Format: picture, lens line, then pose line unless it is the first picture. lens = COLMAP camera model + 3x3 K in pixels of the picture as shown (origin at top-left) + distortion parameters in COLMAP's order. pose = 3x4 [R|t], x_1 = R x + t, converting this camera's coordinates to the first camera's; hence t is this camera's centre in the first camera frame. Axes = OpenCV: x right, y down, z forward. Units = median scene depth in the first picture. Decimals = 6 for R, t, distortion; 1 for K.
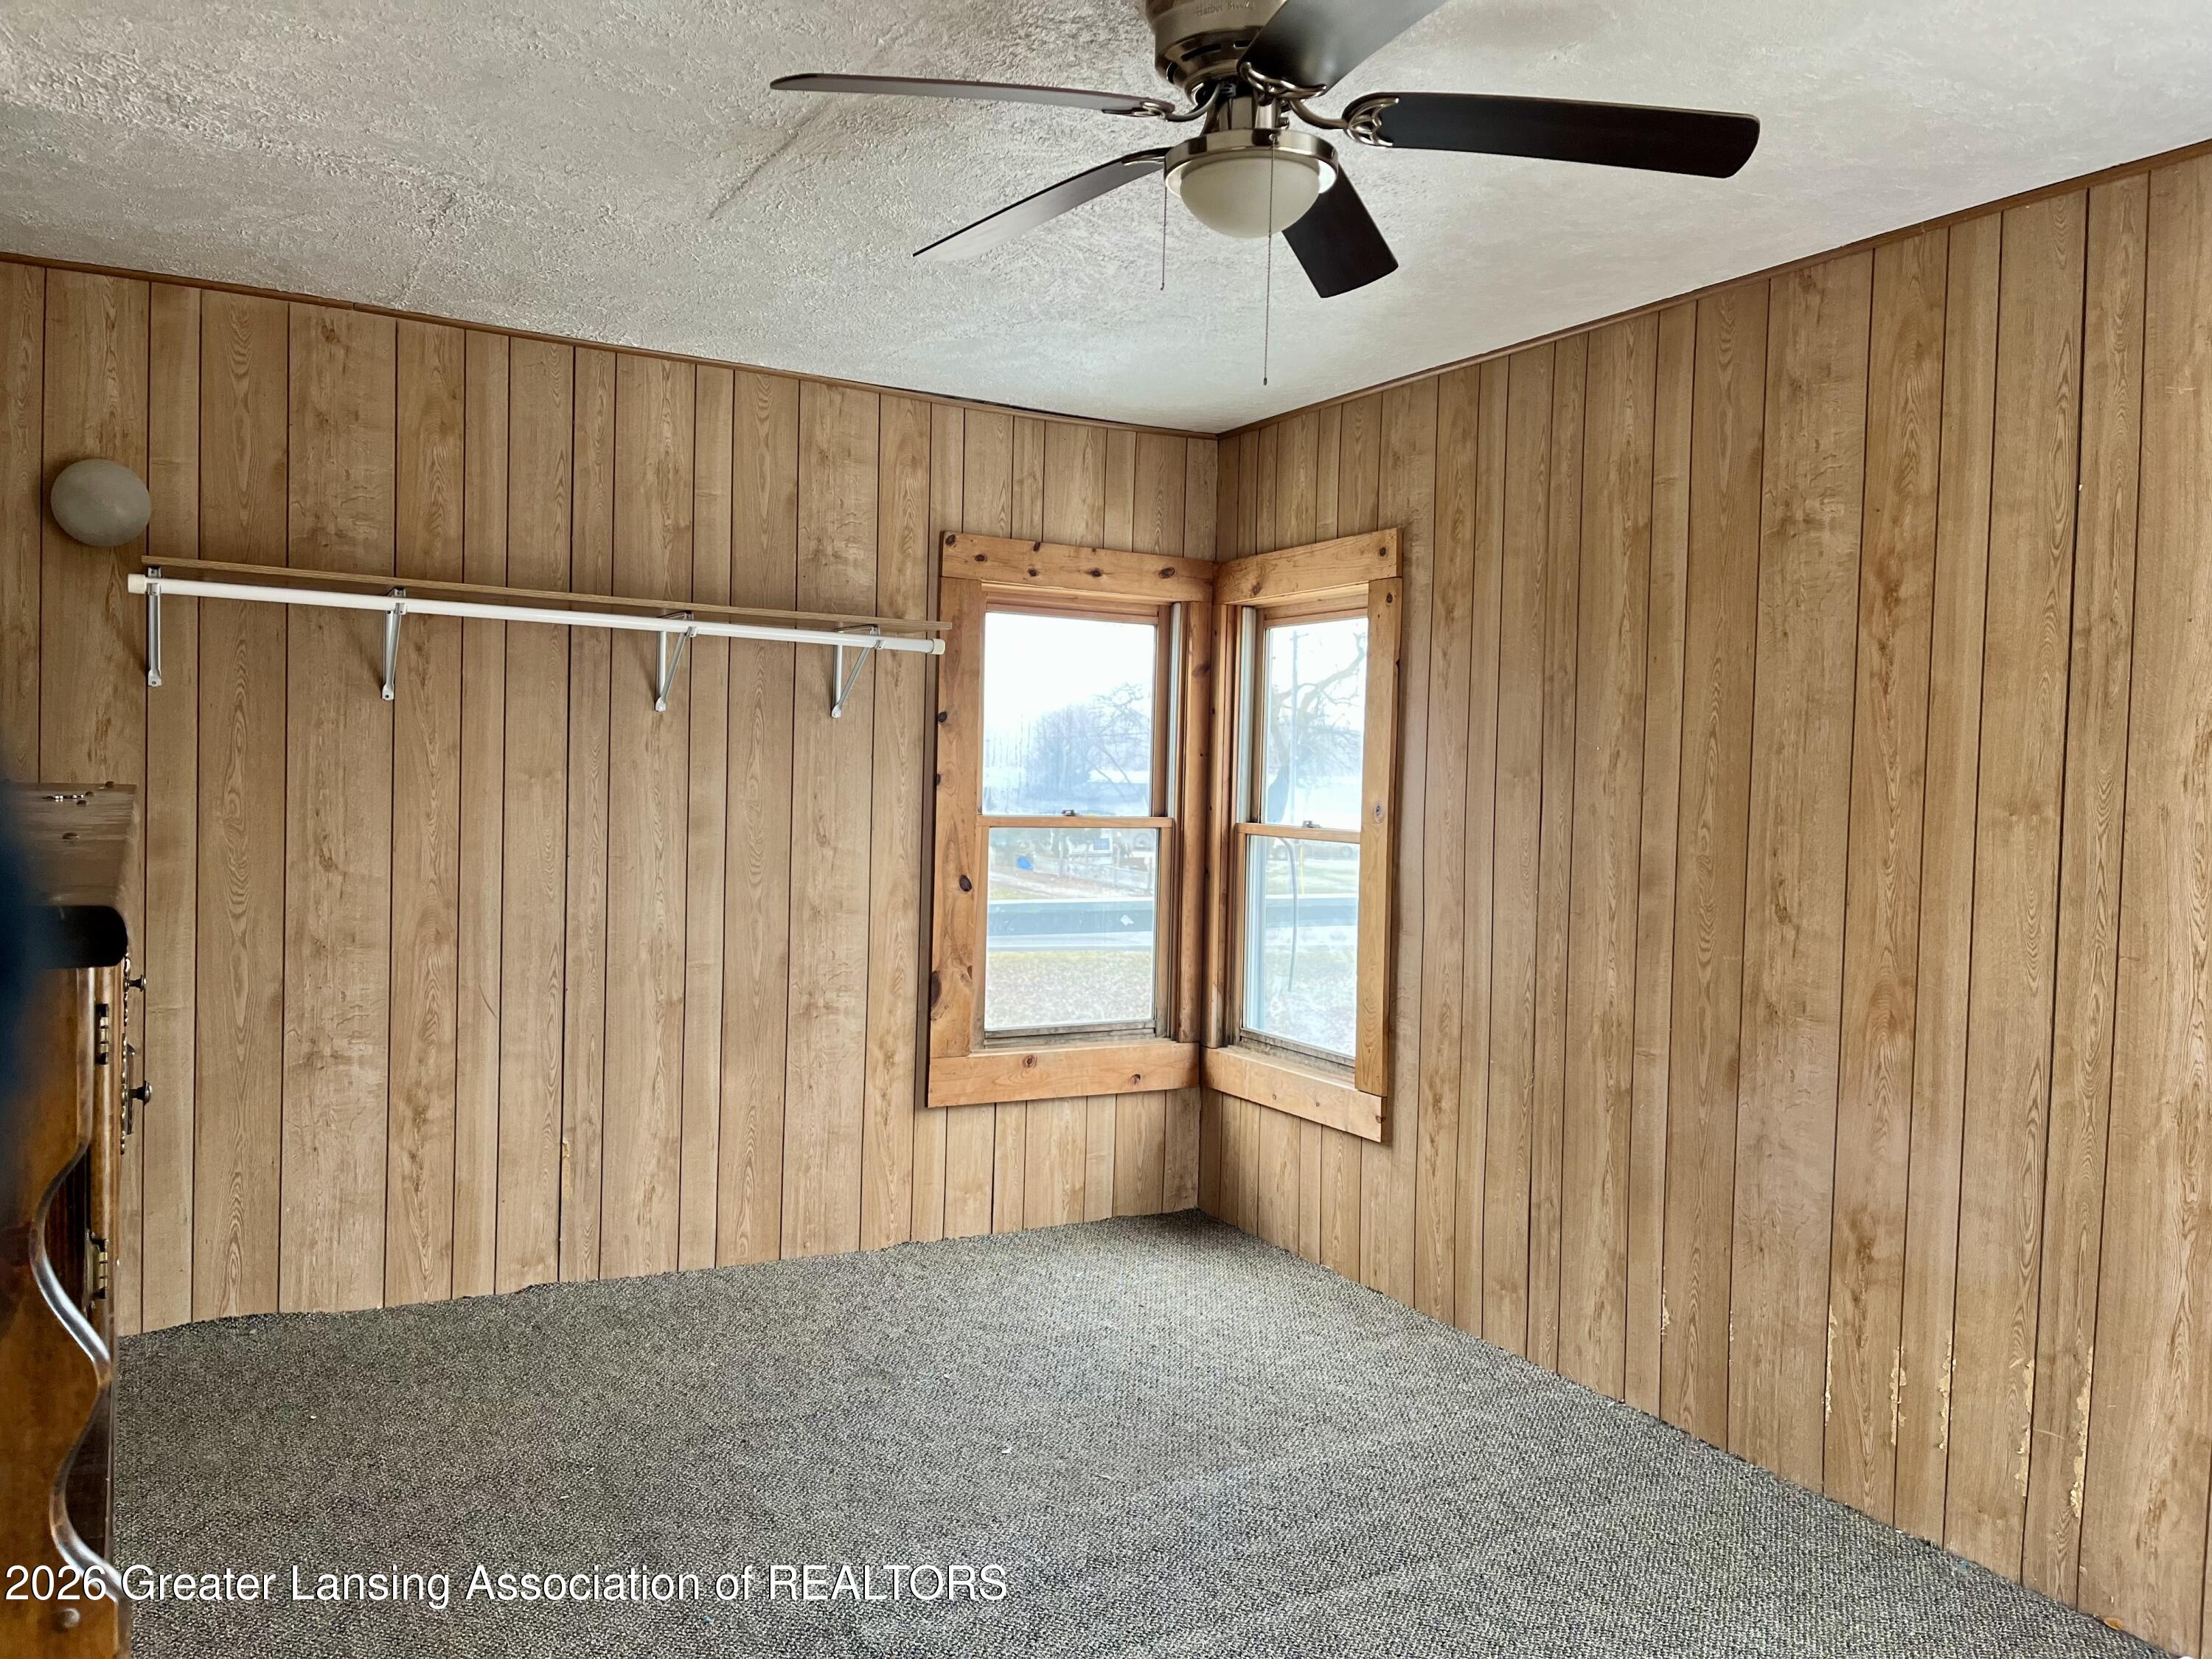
lens RADIAL K [[1655.2, 0, 1120.4], [0, 1655.2, 836.9], [0, 0, 1]] dist [0.077932, -0.089663]
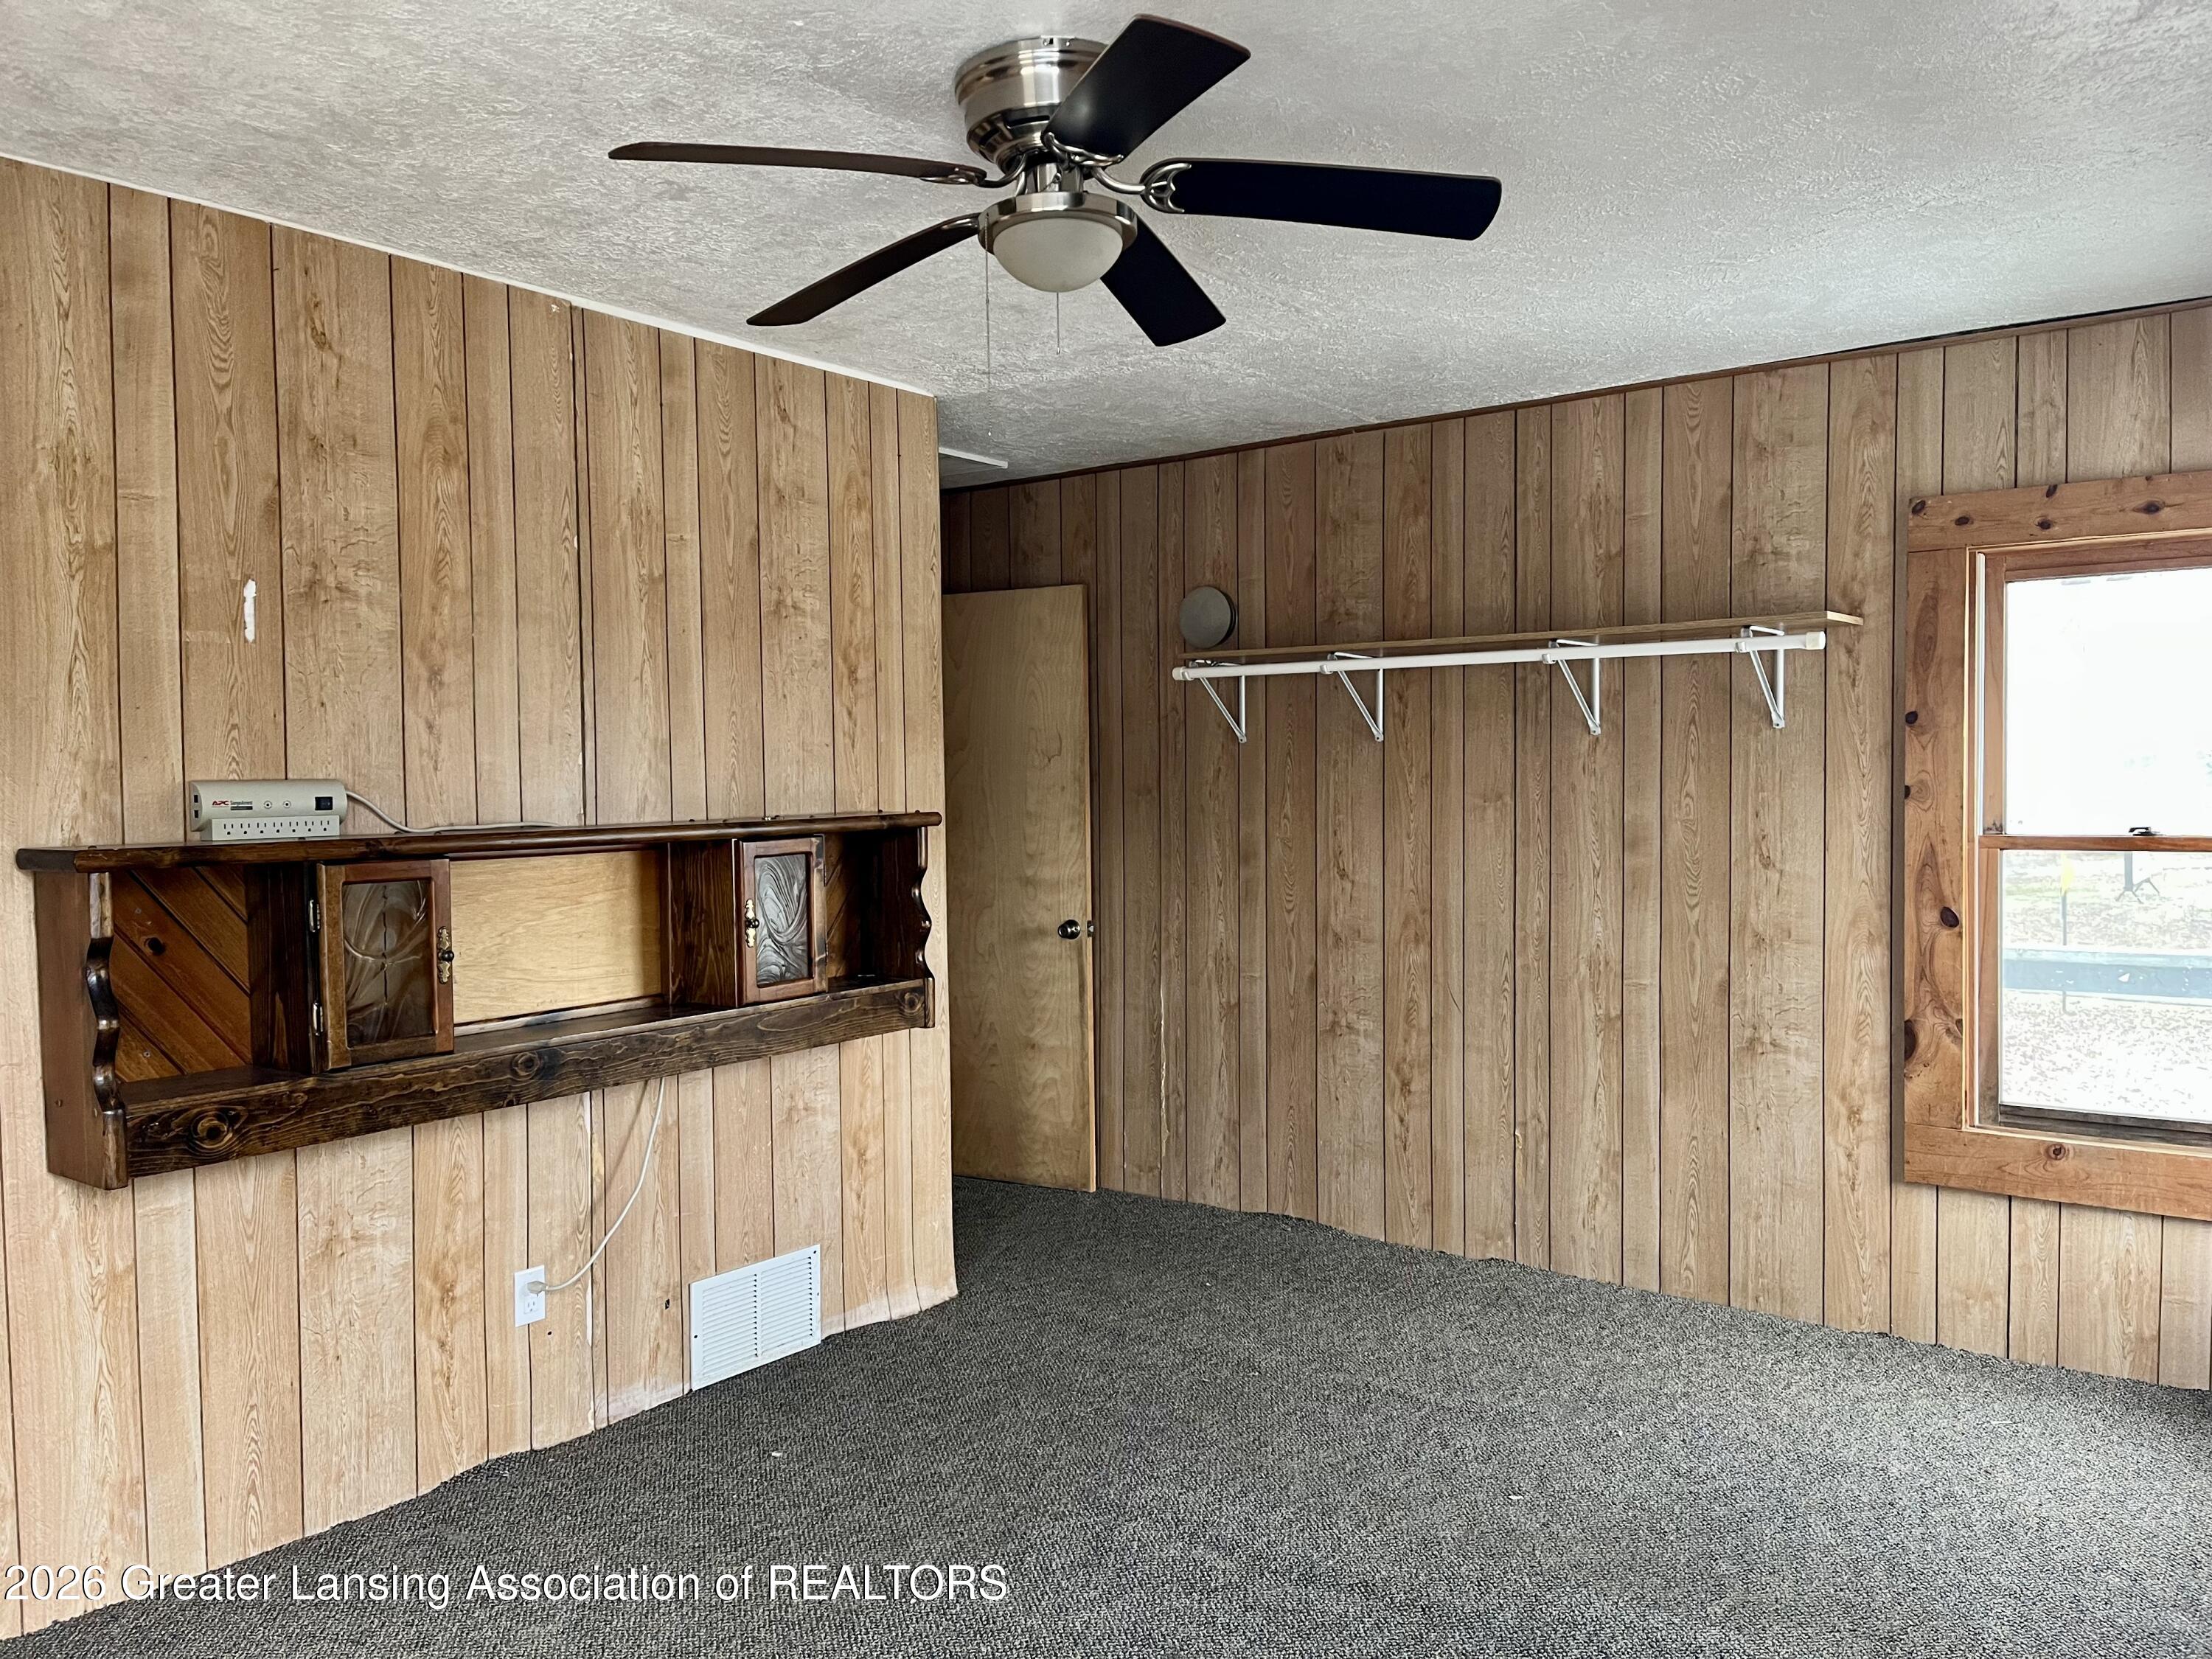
lens RADIAL K [[1655.2, 0, 1106.1], [0, 1655.2, 835.0], [0, 0, 1]] dist [0.077932, -0.089663]
pose [[0.401768, -0.004618, -0.915730, 0.647606], [-0.016218, 0.999795, -0.012158, 0.005267], [0.915598, 0.019736, 0.401610, 0.360194]]
